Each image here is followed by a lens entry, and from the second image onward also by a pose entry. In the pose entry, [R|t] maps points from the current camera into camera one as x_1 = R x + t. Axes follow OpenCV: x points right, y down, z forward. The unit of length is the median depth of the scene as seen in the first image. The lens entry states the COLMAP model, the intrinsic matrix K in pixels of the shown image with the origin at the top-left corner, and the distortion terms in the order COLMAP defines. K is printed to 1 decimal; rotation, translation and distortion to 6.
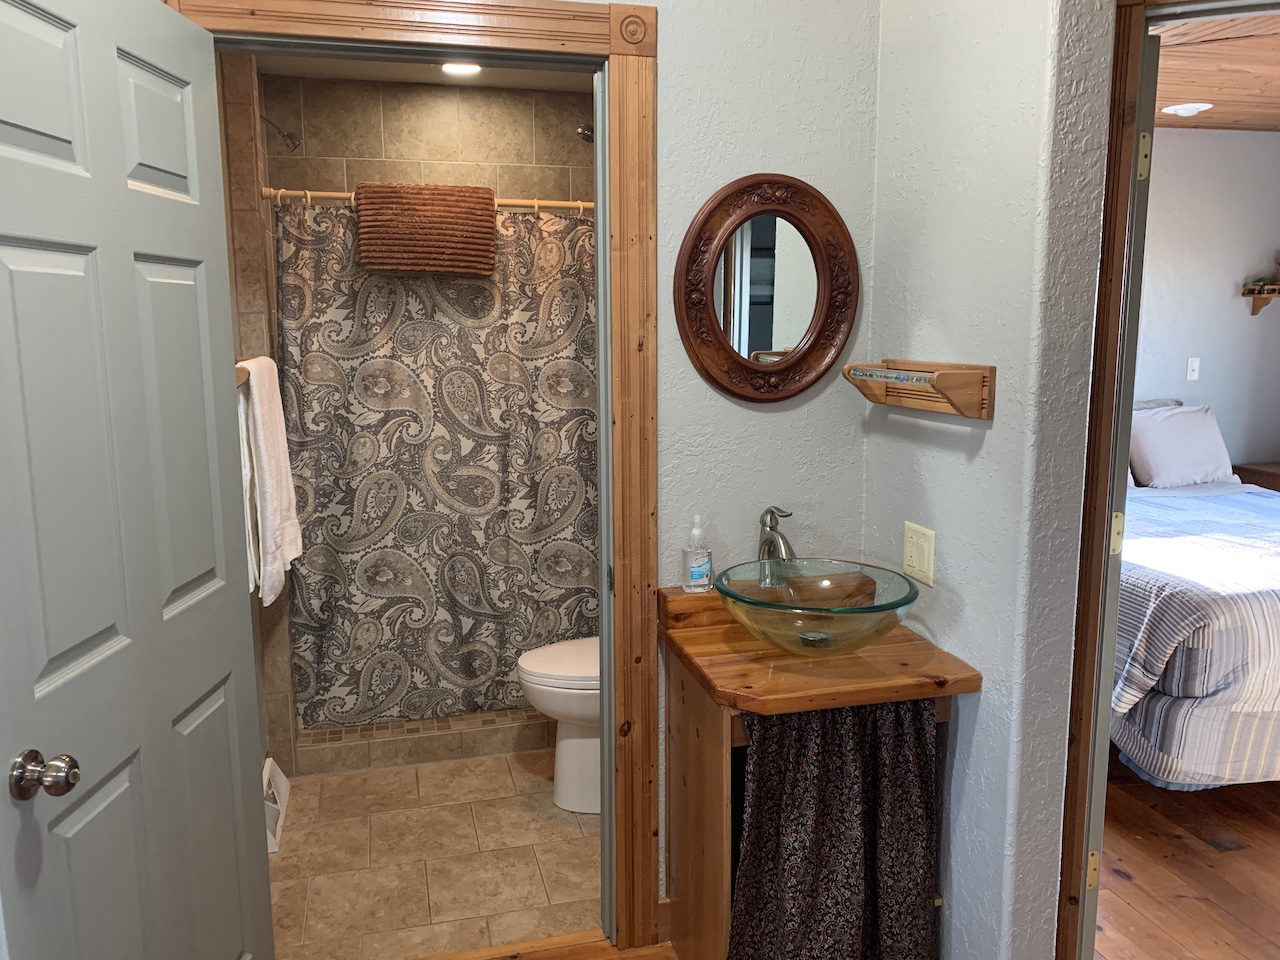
lens RADIAL K [[987.8, 0, 636.3], [0, 987.8, 473.1], [0, 0, 1]] dist [0.036297, -0.038568]
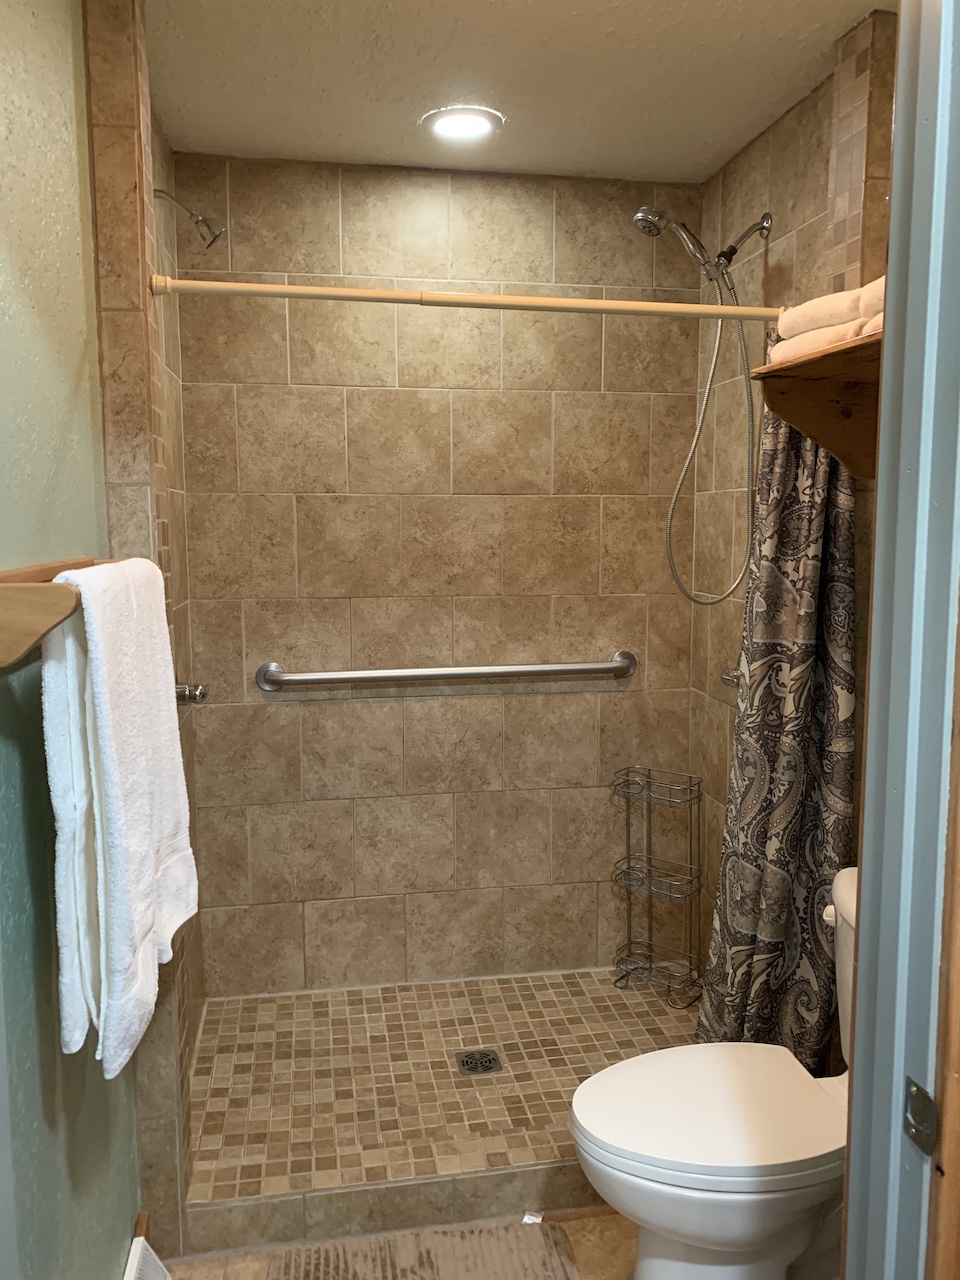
lens RADIAL K [[987.8, 0, 485.7], [0, 987.8, 638.9], [0, 0, 1]] dist [0.036297, -0.038568]
pose [[0.997024, 0.014331, -0.075753, -0.122950], [-0.016861, 0.999318, -0.032864, -0.050650], [0.075231, 0.034044, 0.996585, 0.408163]]
